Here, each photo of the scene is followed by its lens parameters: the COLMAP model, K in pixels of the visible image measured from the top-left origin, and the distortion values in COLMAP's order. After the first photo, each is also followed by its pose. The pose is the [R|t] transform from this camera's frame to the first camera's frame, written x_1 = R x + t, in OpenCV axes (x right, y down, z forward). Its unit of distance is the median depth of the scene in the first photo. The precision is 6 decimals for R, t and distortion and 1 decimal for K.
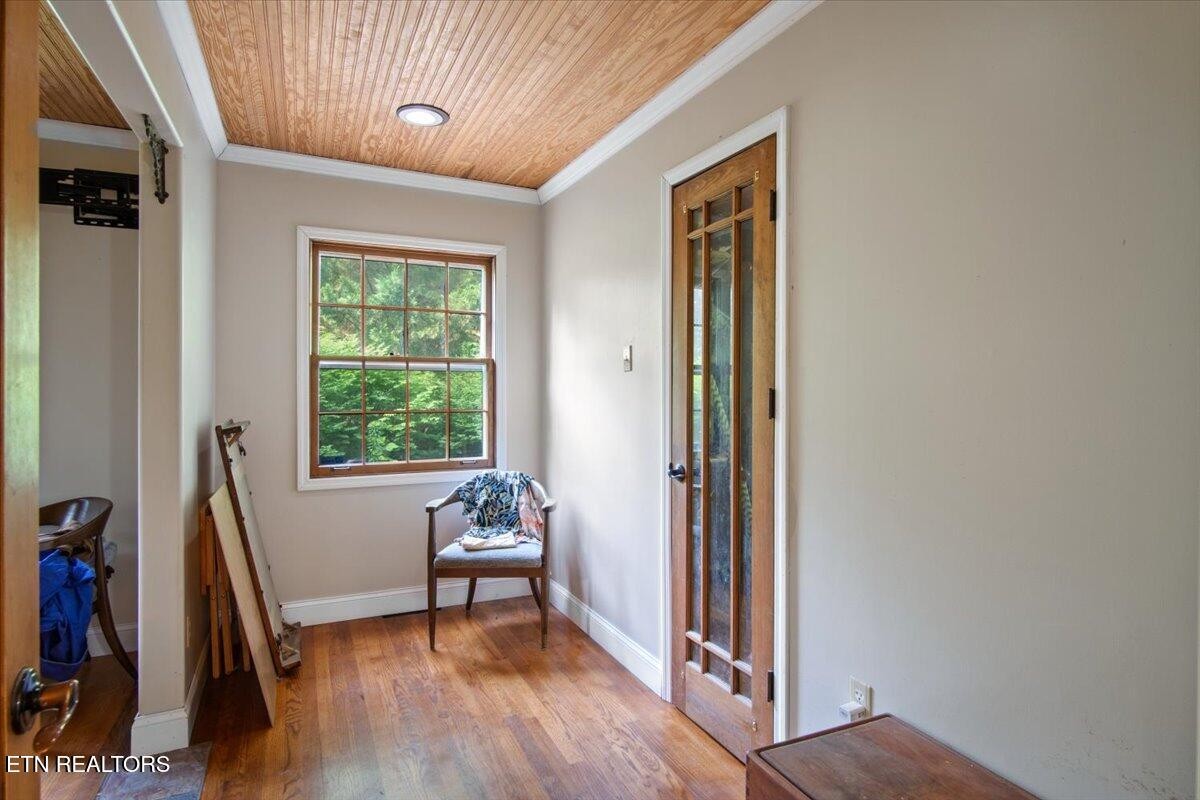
lens RADIAL K [[650.7, 0, 601.7], [0, 650.7, 374.5], [0, 0, 1]] dist [-0.003141, -0.002974]
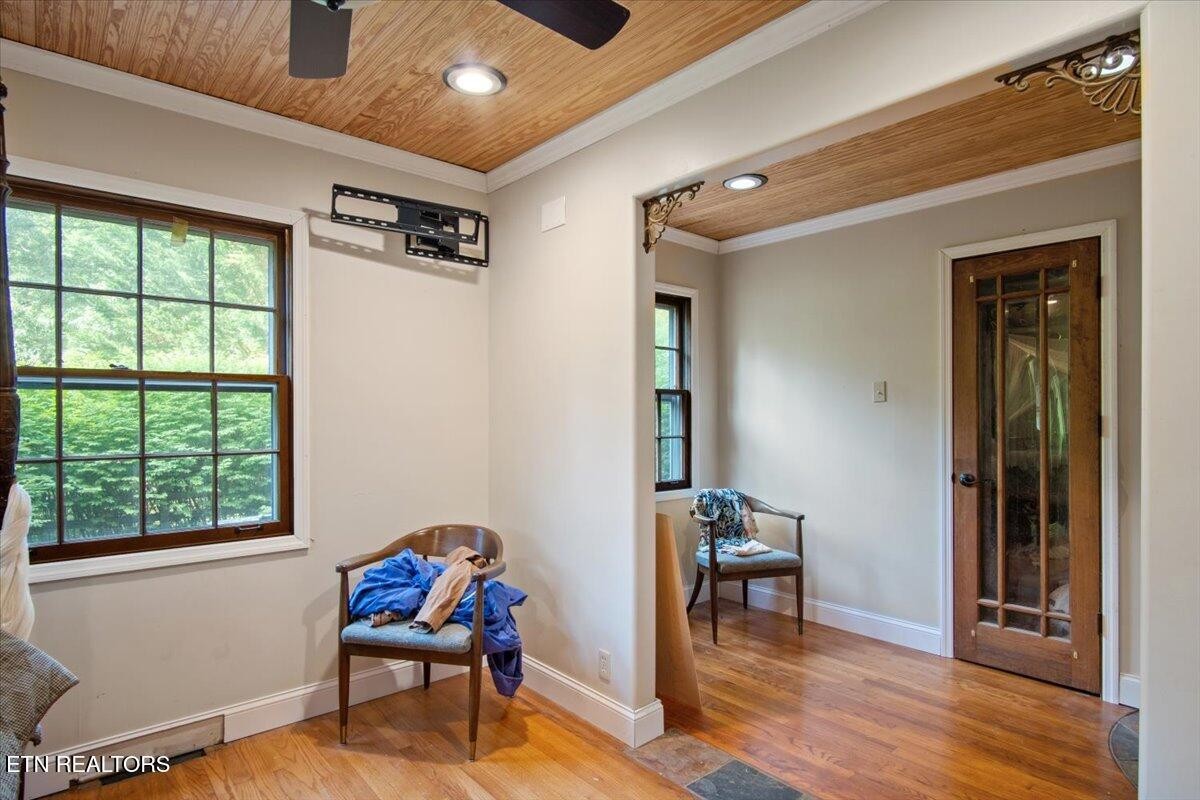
lens RADIAL K [[650.7, 0, 598.7], [0, 650.7, 407.0], [0, 0, 1]] dist [-0.003141, -0.002974]
pose [[0.961526, -0.001321, 0.274710, -0.910997], [-0.001039, 0.999964, 0.008445, -0.006428], [-0.274712, -0.008405, 0.961490, -0.050157]]
